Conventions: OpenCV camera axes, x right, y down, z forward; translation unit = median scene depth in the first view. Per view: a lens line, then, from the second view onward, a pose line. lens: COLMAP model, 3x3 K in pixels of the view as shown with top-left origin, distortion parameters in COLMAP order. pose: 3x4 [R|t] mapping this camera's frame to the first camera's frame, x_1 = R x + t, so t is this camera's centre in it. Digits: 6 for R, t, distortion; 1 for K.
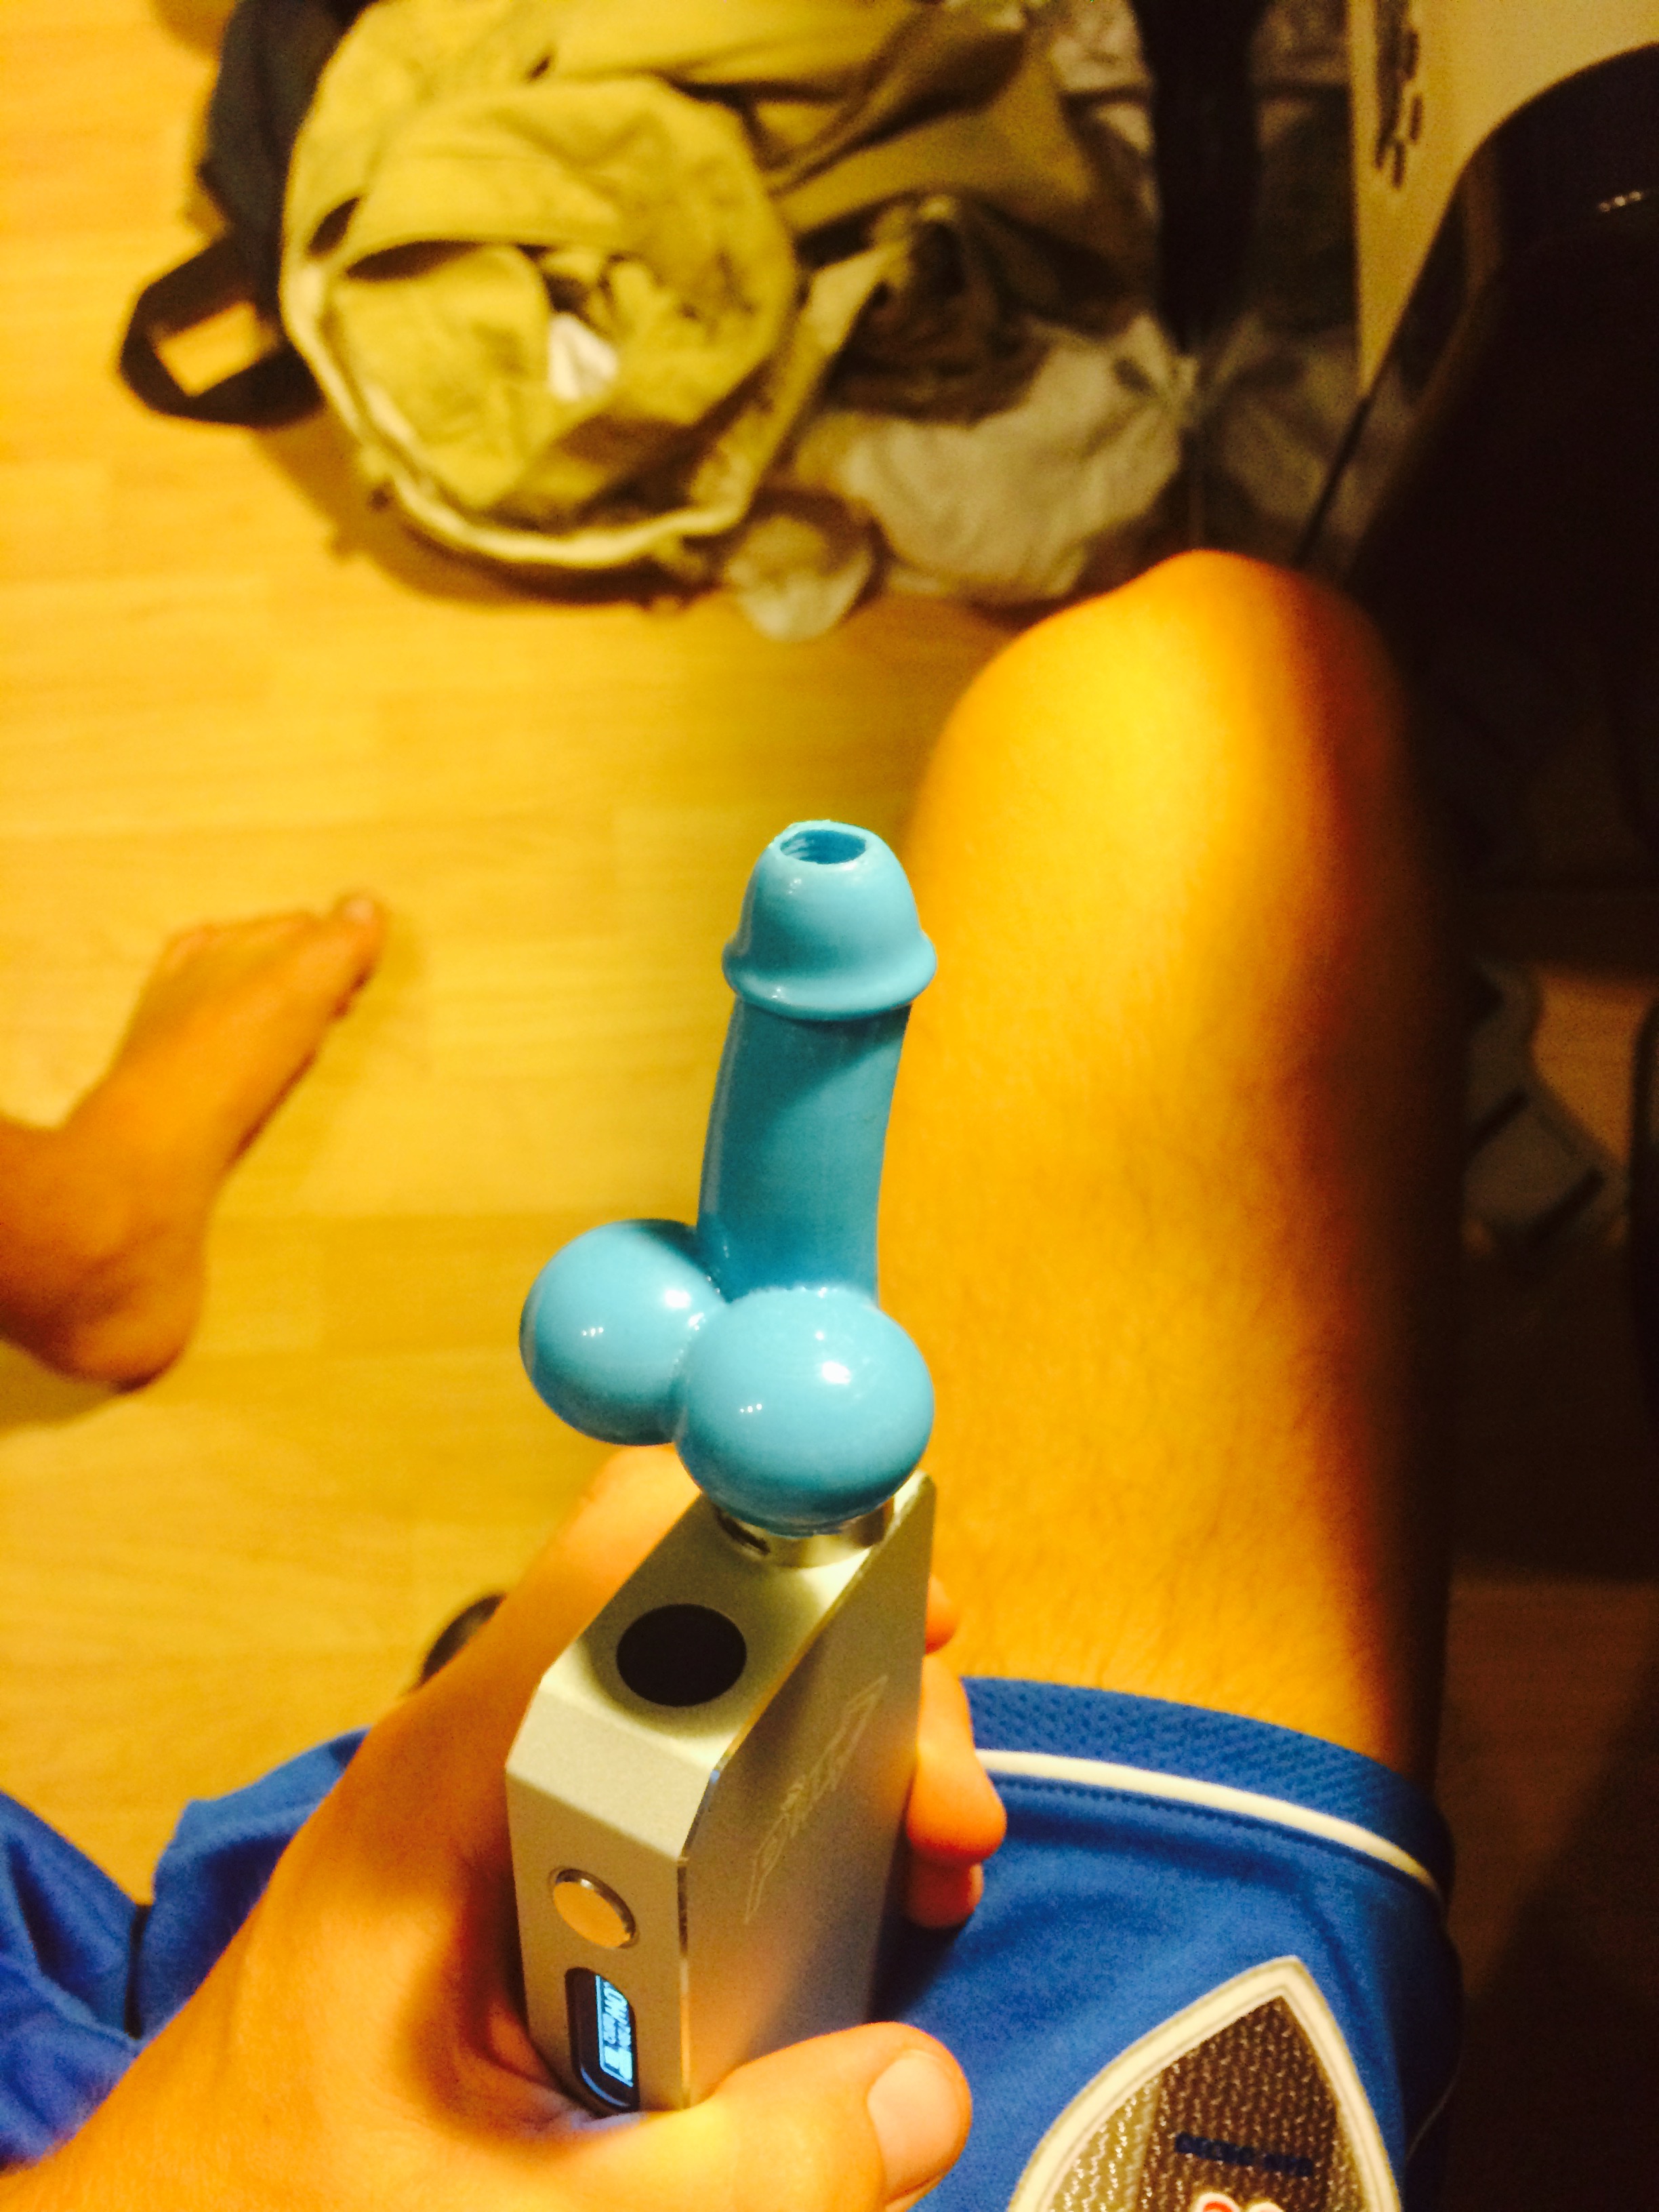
lens RADIAL K [[1842.4, 0, 829.5], [0, 1842.4, 1106.0], [0, 0, 1]] dist [0.042987, 0.003293]
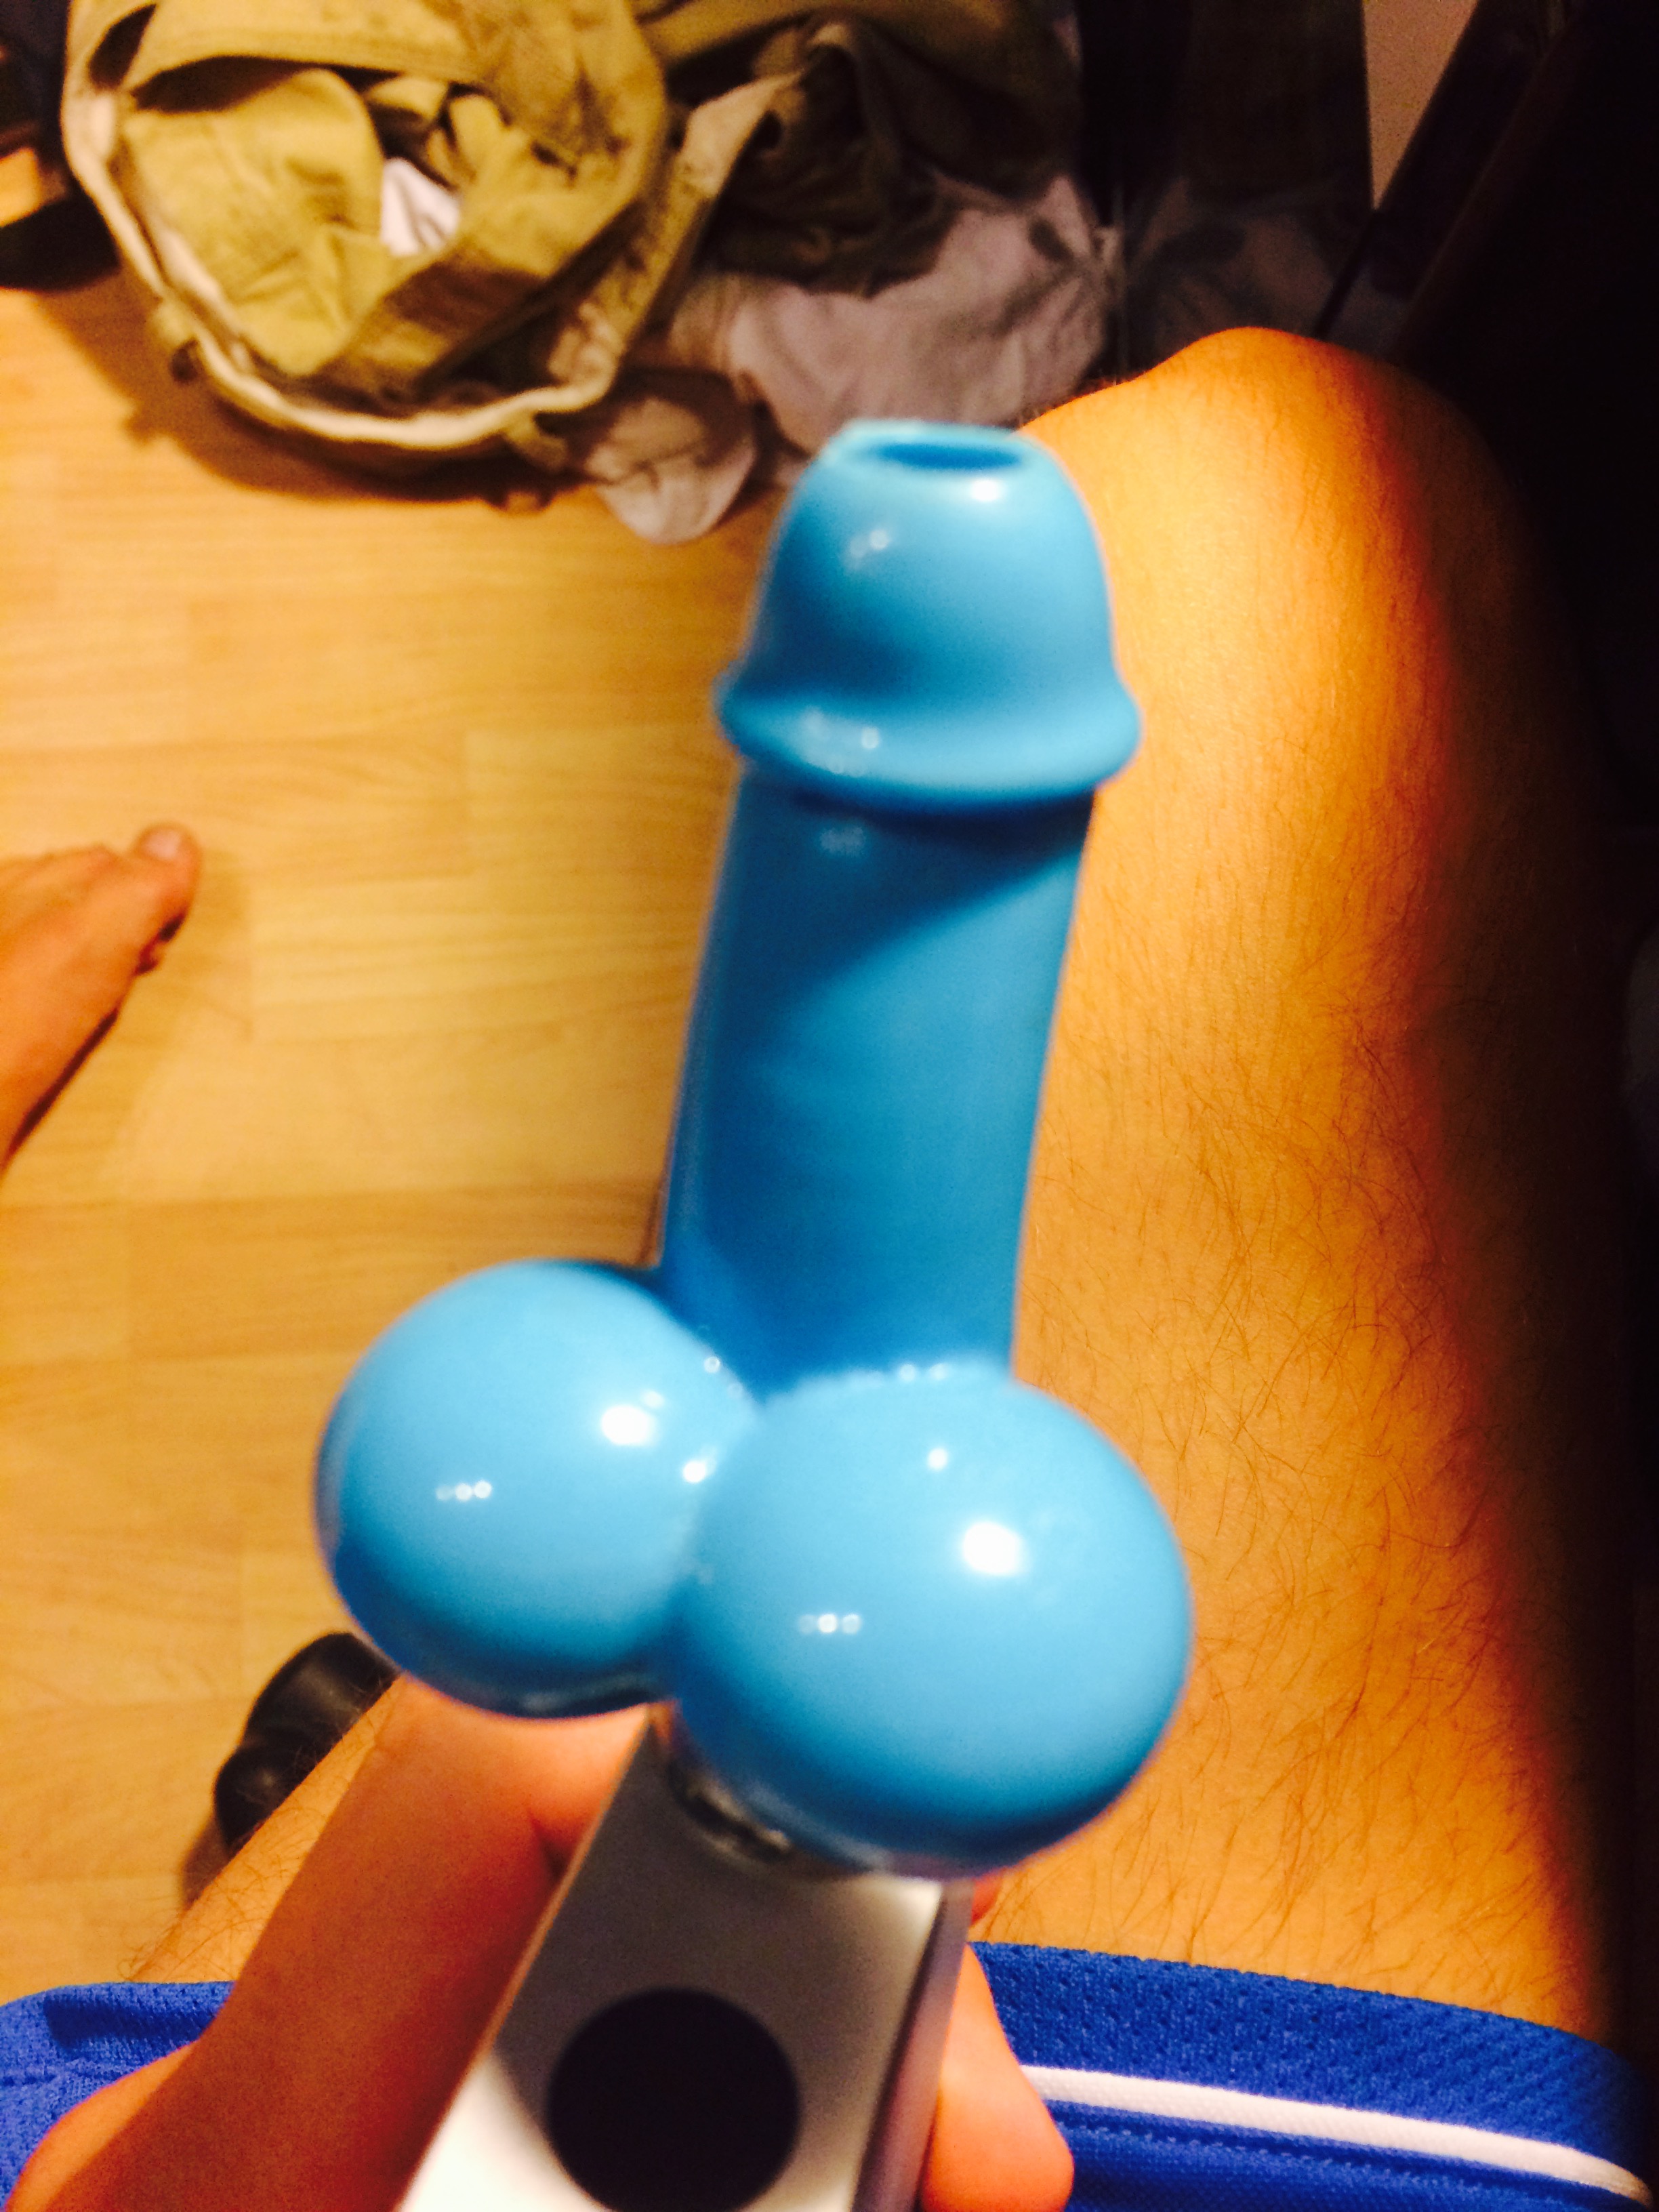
lens RADIAL K [[1842.4, 0, 829.5], [0, 1842.4, 1106.0], [0, 0, 1]] dist [0.042987, 0.003293]
pose [[0.997354, -0.007048, 0.072356, -0.009010], [0.005625, 0.999787, 0.019863, -0.000535], [-0.072480, -0.019403, 0.997181, 0.114990]]
